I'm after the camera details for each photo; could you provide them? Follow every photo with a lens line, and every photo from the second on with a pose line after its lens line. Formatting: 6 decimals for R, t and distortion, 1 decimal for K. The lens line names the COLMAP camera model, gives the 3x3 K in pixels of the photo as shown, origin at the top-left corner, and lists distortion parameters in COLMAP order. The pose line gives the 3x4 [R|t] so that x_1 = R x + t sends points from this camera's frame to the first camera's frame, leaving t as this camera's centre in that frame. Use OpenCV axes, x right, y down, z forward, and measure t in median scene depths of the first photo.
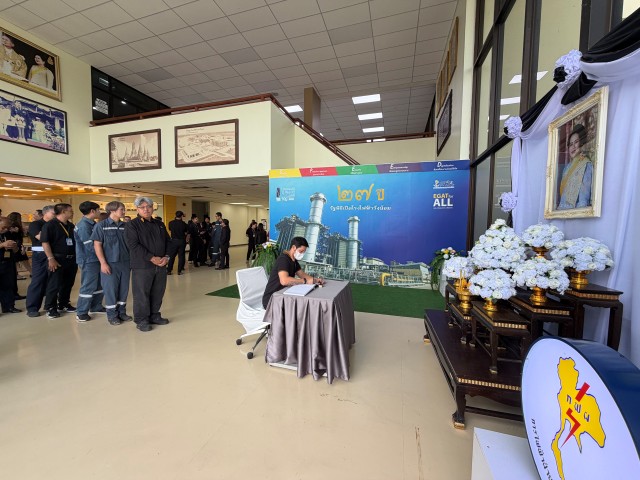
lens RADIAL K [[256.0, 0, 320.2], [0, 256.0, 238.5], [0, 0, 1]] dist [-0.002514, -0.000272]
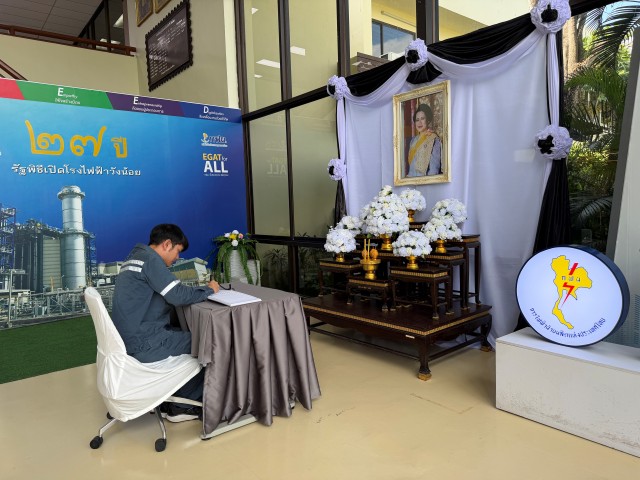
lens RADIAL K [[449.6, 0, 320.4], [0, 449.6, 240.8], [0, 0, 1]] dist [0.038481, -0.009430]
pose [[0.550346, -0.093023, 0.829739, -0.401747], [0.078573, 0.995134, 0.059450, 0.007567], [-0.831231, 0.032477, 0.554977, 0.100149]]
